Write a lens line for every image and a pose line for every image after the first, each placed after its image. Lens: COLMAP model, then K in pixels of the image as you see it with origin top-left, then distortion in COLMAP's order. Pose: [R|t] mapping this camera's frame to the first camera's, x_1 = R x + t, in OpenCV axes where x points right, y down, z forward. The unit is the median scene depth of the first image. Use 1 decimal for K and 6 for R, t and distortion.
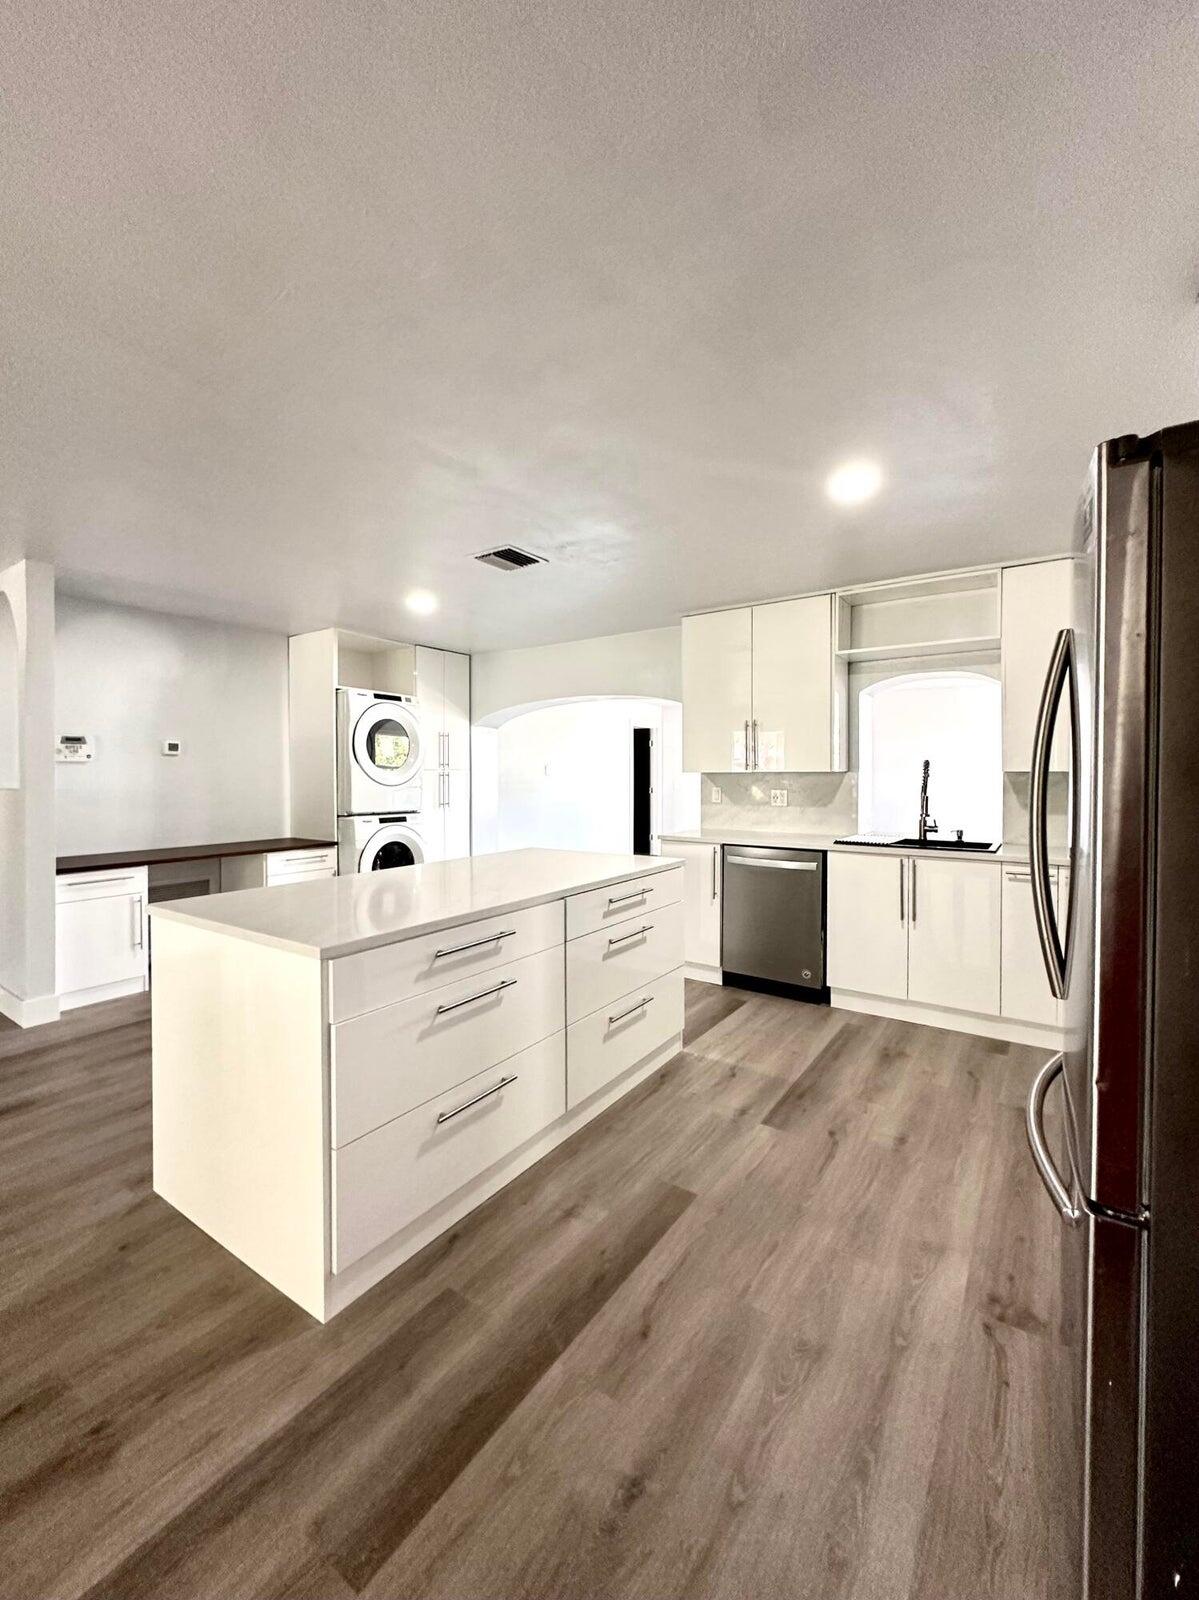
lens RADIAL K [[649.9, 0, 592.4], [0, 649.9, 800.6], [0, 0, 1]] dist [-0.002167, -0.000113]
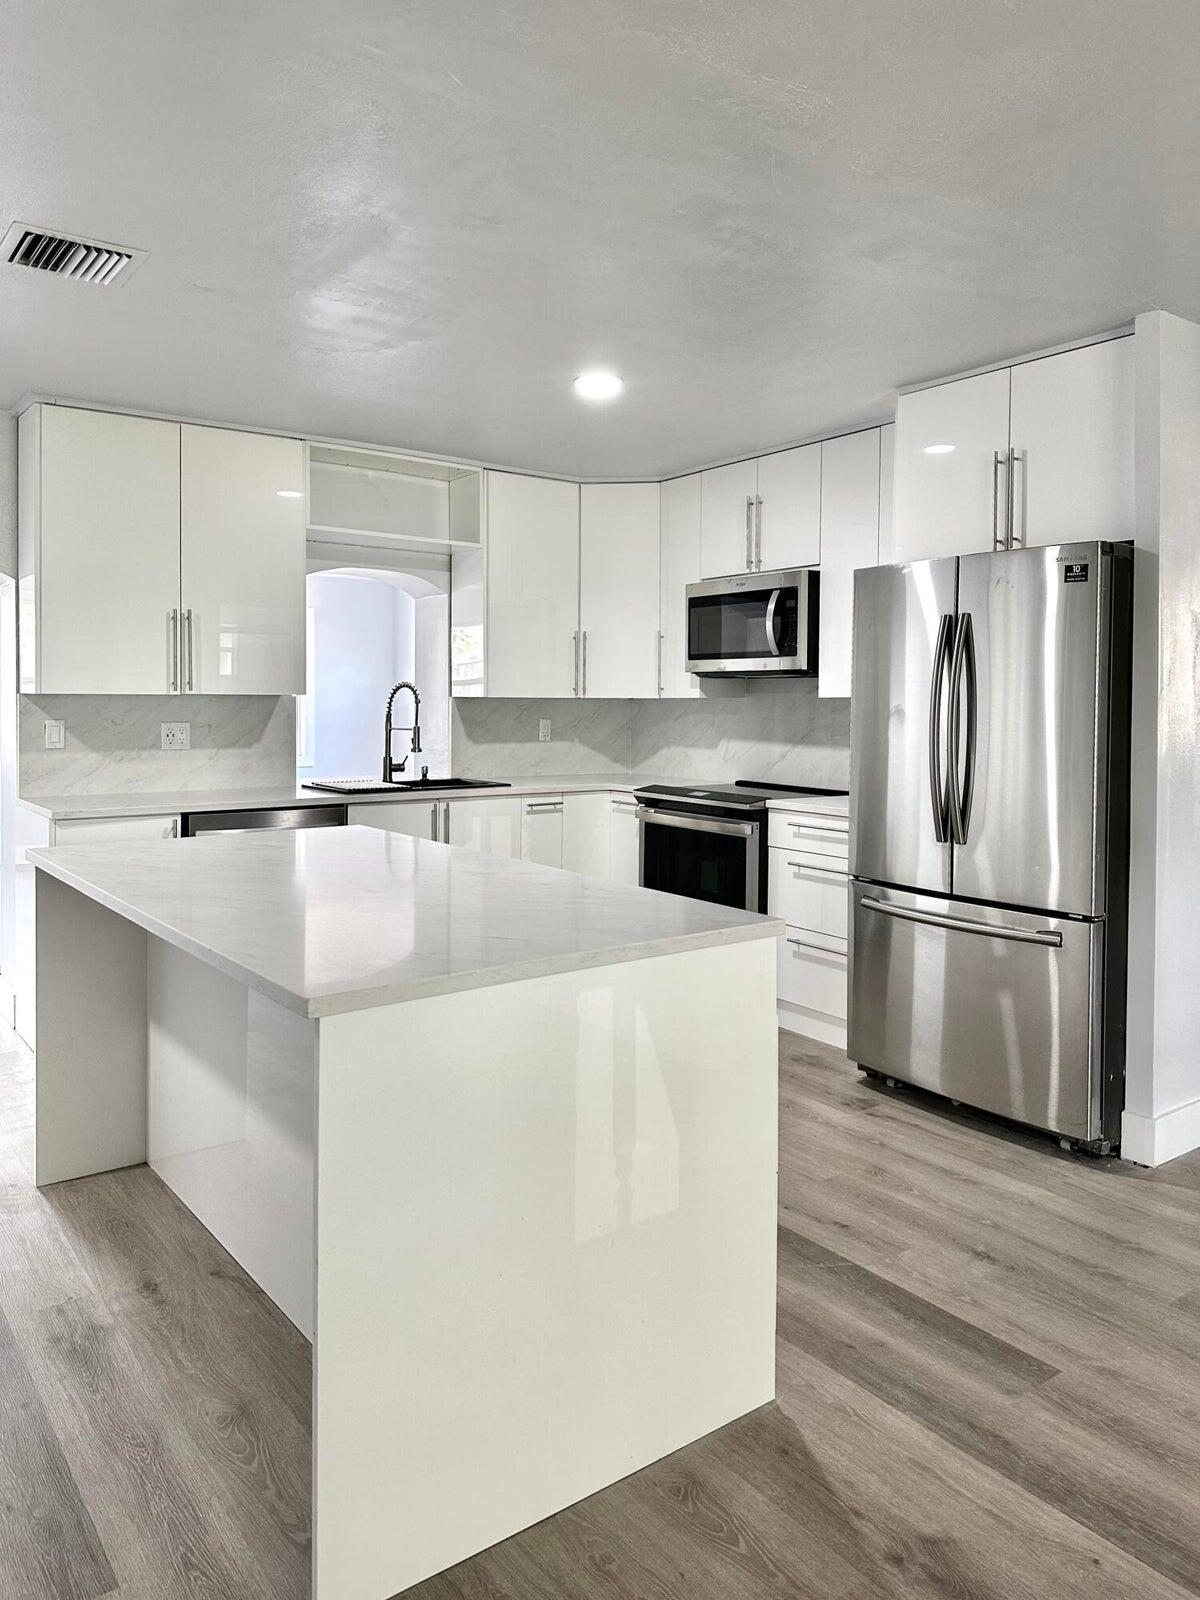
lens RADIAL K [[1122.2, 0, 584.8], [0, 1122.2, 790.8], [0, 0, 1]] dist [-0.001520, -0.011376]
pose [[0.347182, -0.078778, 0.934483, -0.715296], [0.029999, 0.996888, 0.072894, -0.022371], [-0.937318, 0.002726, 0.348465, 0.302362]]
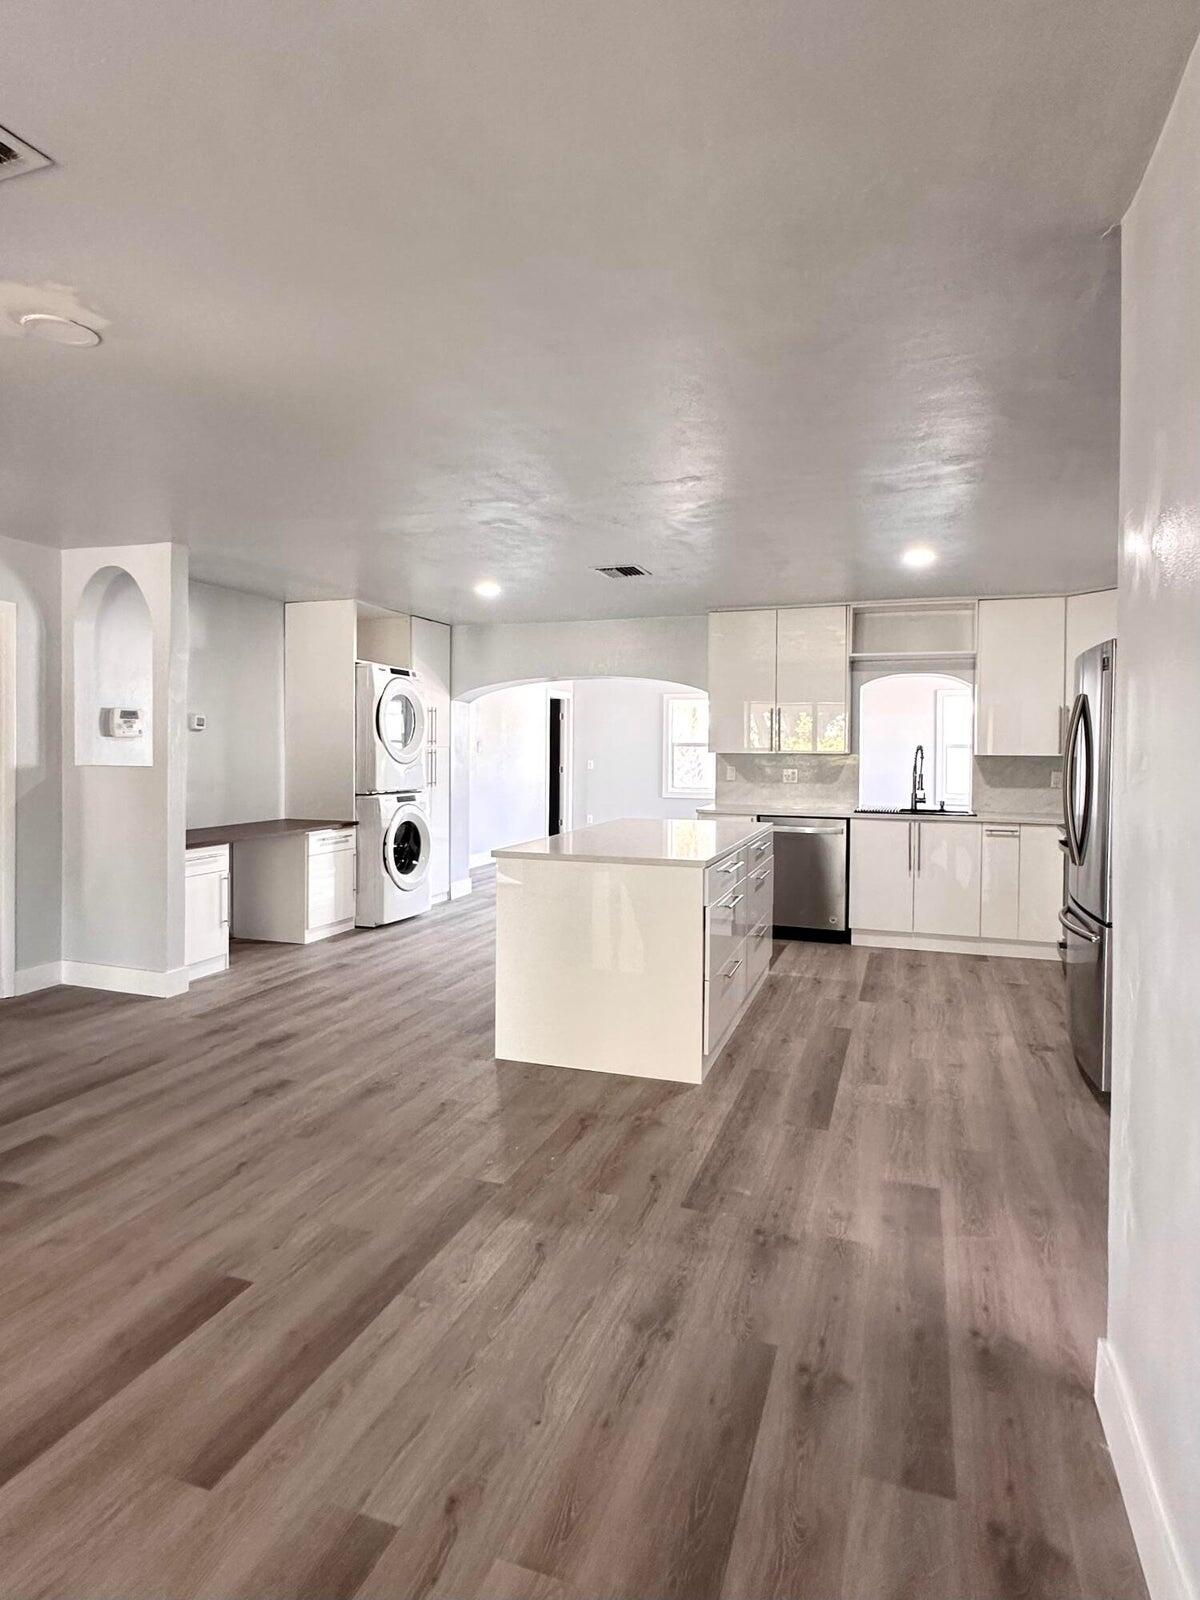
lens RADIAL K [[856.1, 0, 601.0], [0, 856.1, 790.8], [0, 0, 1]] dist [-0.004375, 0.000010]
pose [[0.966156, -0.003664, 0.257934, -0.507935], [0.001708, 0.999968, 0.007806, 0.011725], [-0.257954, -0.007101, 0.966131, -0.440190]]
